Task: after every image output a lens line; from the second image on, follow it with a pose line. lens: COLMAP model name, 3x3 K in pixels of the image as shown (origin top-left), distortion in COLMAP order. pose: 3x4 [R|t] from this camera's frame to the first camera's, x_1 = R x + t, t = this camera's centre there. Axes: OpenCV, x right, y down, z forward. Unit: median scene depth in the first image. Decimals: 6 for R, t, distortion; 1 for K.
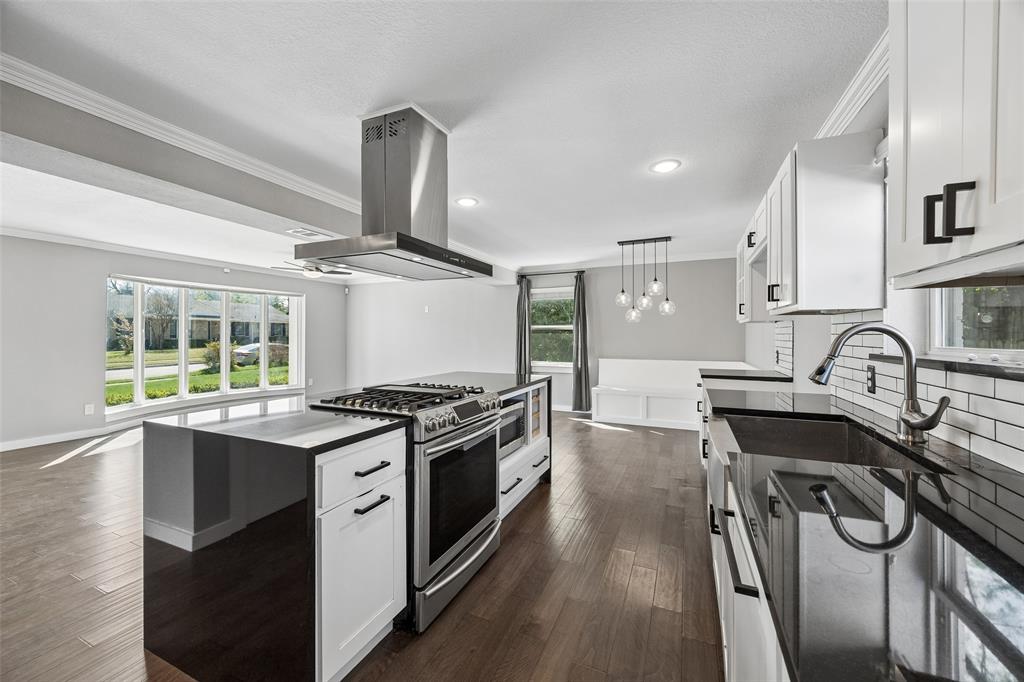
lens RADIAL K [[394.0, 0, 507.5], [0, 394.0, 337.0], [0, 0, 1]] dist [-0.000521, -0.000294]
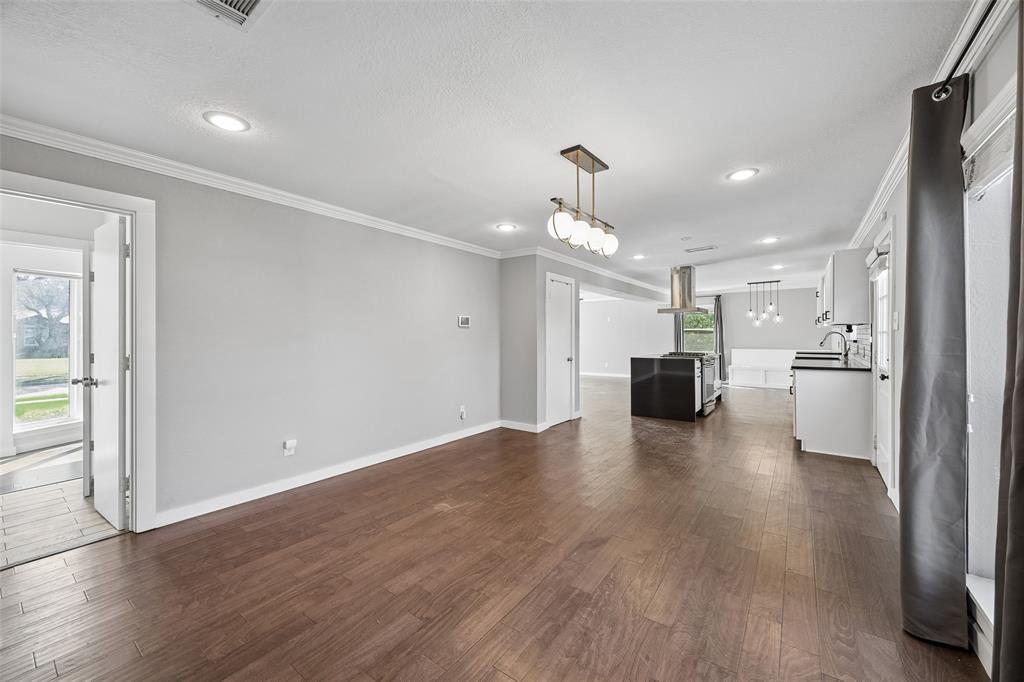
lens RADIAL K [[400.4, 0, 509.3], [0, 400.4, 336.0], [0, 0, 1]] dist [0.000575, -0.000161]
pose [[0.979169, -0.006521, -0.202943, -0.383843], [0.006249, 0.999979, -0.001982, -0.001038], [0.202951, 0.000672, 0.979189, -0.935682]]
